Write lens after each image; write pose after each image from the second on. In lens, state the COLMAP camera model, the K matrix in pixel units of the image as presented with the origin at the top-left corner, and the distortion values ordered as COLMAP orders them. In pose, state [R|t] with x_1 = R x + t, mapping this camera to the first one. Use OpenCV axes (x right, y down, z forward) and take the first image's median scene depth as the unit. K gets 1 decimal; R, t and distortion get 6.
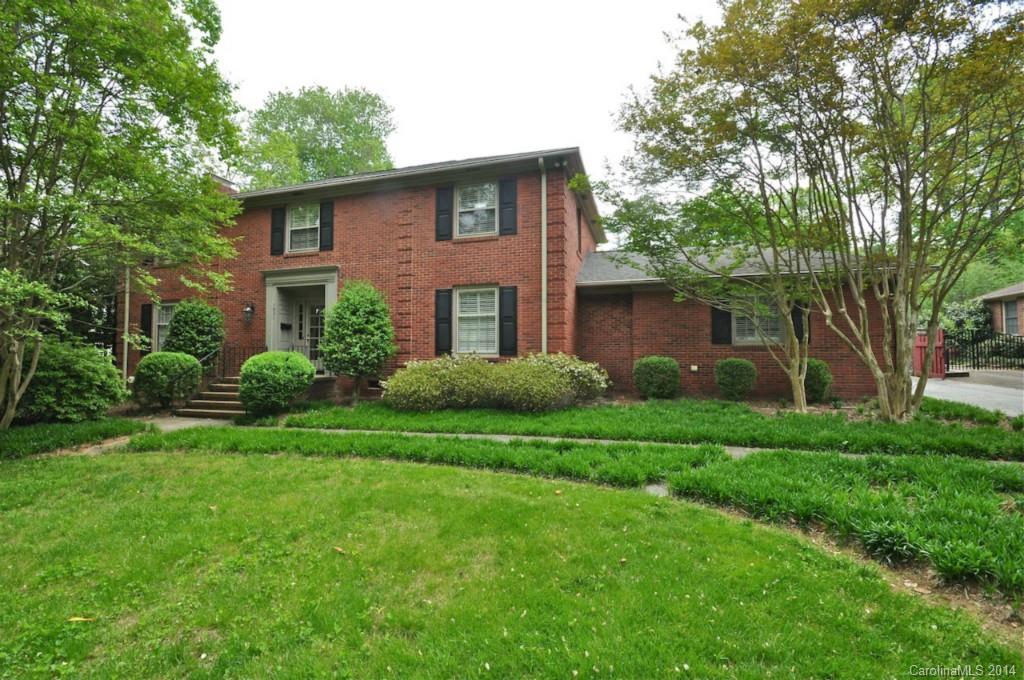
lens RADIAL K [[453.4, 0, 493.3], [0, 453.4, 340.0], [0, 0, 1]] dist [0.015410, -0.016518]
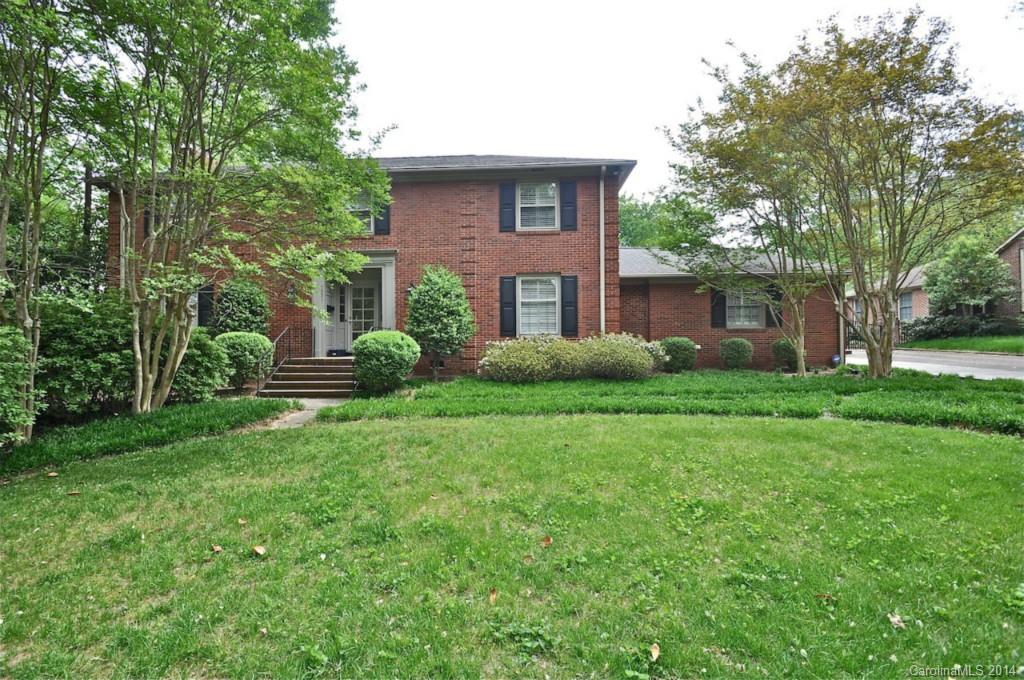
lens RADIAL K [[453.4, 0, 493.3], [0, 453.4, 340.0], [0, 0, 1]] dist [0.015410, -0.016518]
pose [[0.969555, -0.001635, 0.244868, -0.425353], [-0.003731, 0.999763, 0.021448, 0.019829], [-0.244845, -0.021709, 0.969319, -0.065498]]
